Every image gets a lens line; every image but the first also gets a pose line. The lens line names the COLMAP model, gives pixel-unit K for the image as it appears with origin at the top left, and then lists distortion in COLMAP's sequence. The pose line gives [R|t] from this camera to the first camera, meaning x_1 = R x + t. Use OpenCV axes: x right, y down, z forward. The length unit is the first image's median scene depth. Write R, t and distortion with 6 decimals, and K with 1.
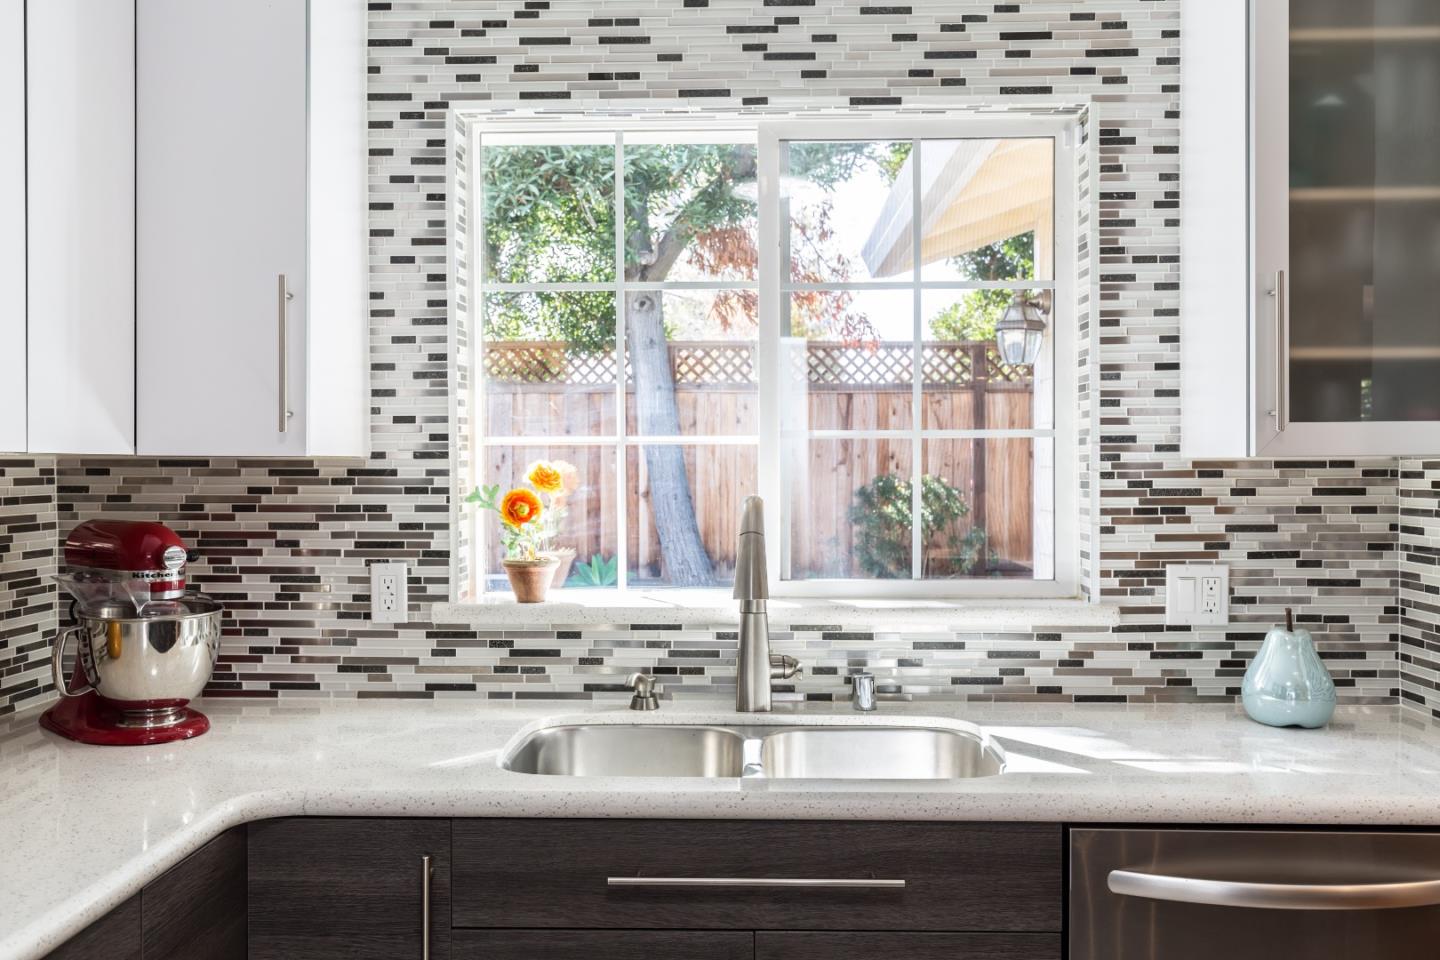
lens RADIAL K [[784.4, 0, 732.7], [0, 784.4, 488.2], [0, 0, 1]] dist [-0.023810, -0.000413]
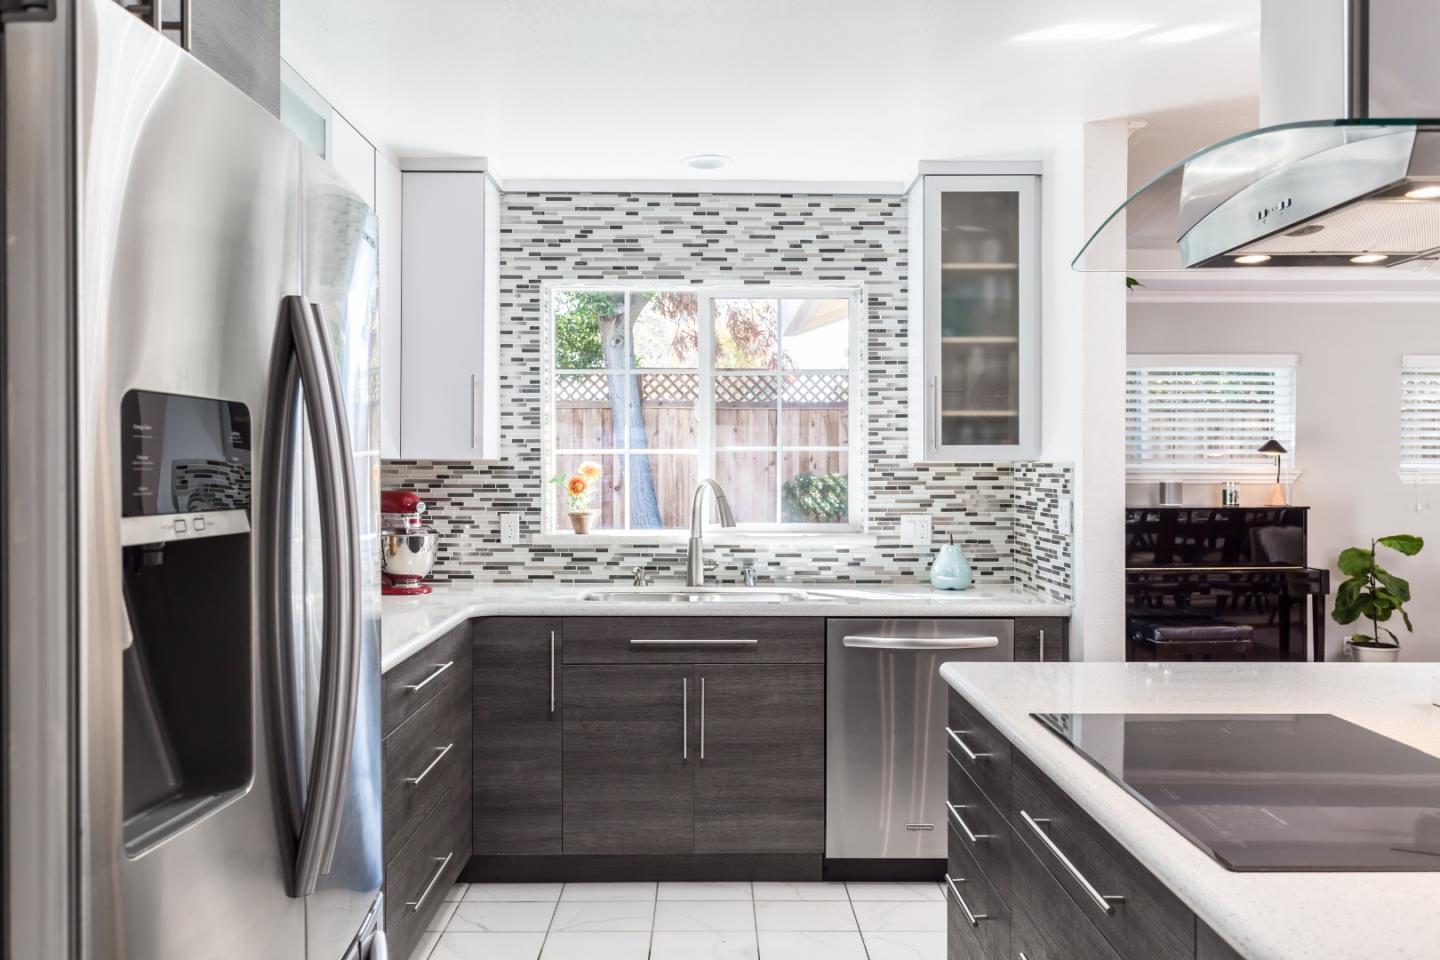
lens RADIAL K [[697.8, 0, 707.9], [0, 697.8, 487.6], [0, 0, 1]] dist [-0.029586, 0.006316]
pose [[0.999567, 0.002042, 0.029349, 0.006426], [-0.002094, 0.999996, 0.001745, 0.026141], [-0.029345, -0.001806, 0.999568, -0.776829]]
